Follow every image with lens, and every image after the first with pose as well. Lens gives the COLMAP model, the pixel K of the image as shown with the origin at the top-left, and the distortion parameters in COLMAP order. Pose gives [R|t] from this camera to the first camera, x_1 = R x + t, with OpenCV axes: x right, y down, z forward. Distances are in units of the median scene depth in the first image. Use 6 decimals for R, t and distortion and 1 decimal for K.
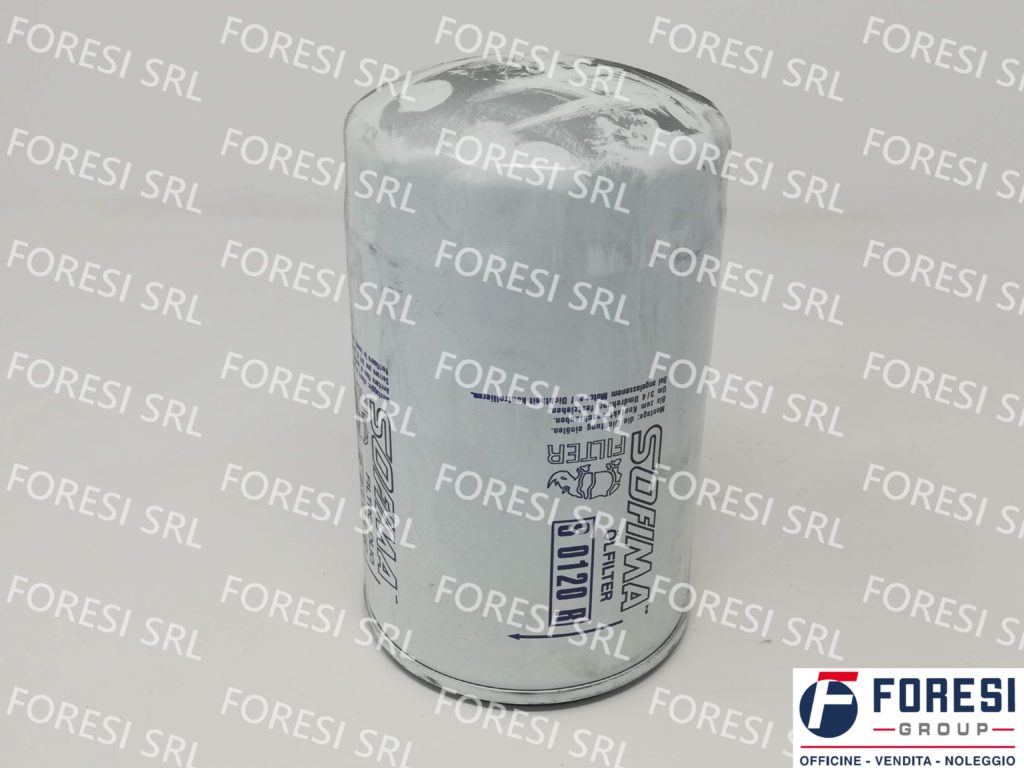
lens RADIAL K [[1350.1, 0, 511.9], [0, 1350.1, 385.8], [0, 0, 1]] dist [0.002322, 0.000000]
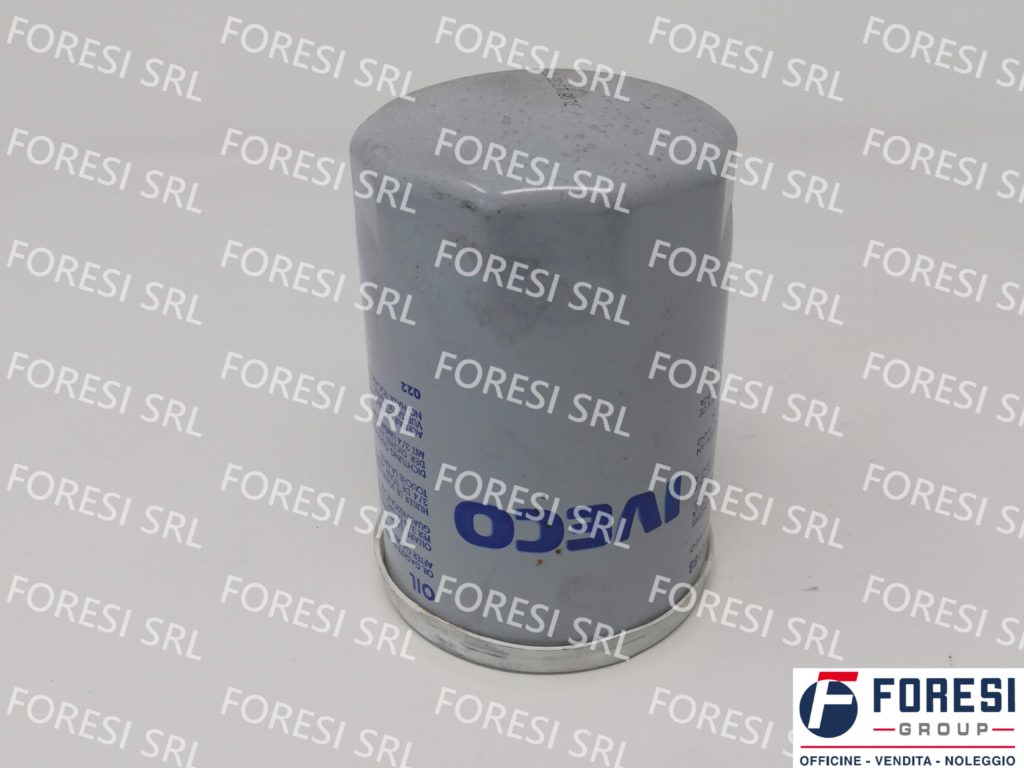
lens RADIAL K [[1350.1, 0, 512.0], [0, 1350.1, 385.3], [0, 0, 1]] dist [0.002322, 0.000000]
pose [[1.000000, -0.000067, 0.000084, 0.000022], [0.000066, 1.000000, 0.000612, -0.083855], [-0.000084, -0.000612, 1.000000, 0.000024]]
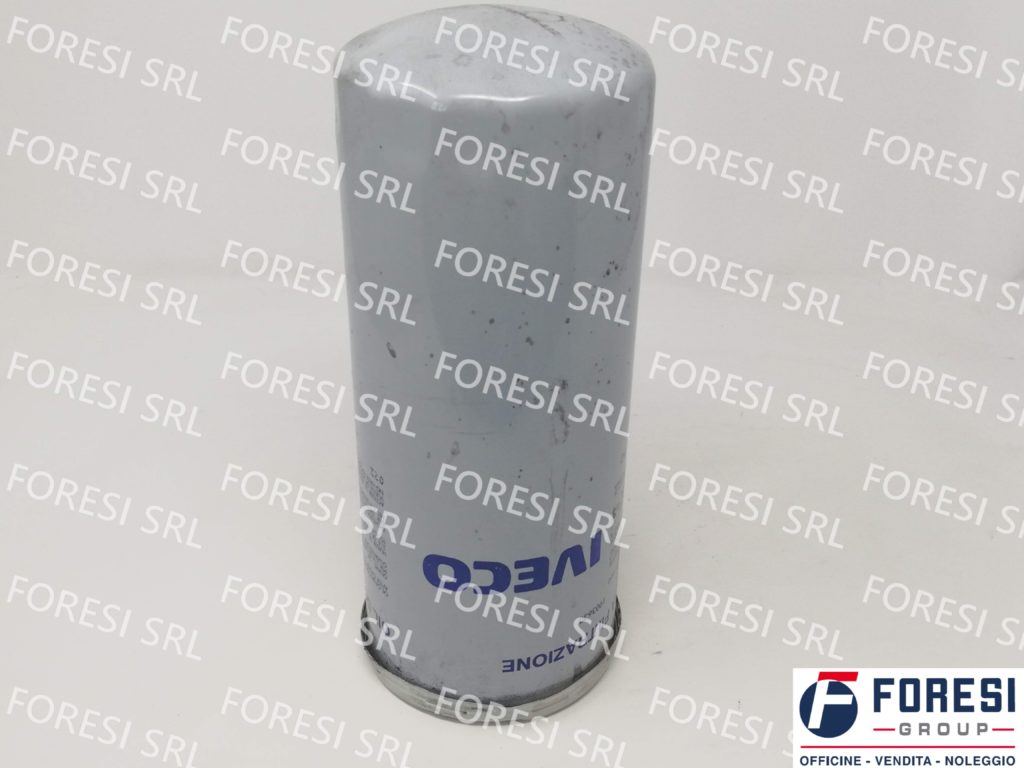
lens RADIAL K [[1350.1, 0, 512.3], [0, 1350.1, 384.8], [0, 0, 1]] dist [0.002322, 0.000000]
pose [[1.000000, -0.000172, 0.000246, 0.000036], [0.000172, 1.000000, 0.000512, -0.167257], [-0.000246, -0.000512, 1.000000, 0.000103]]
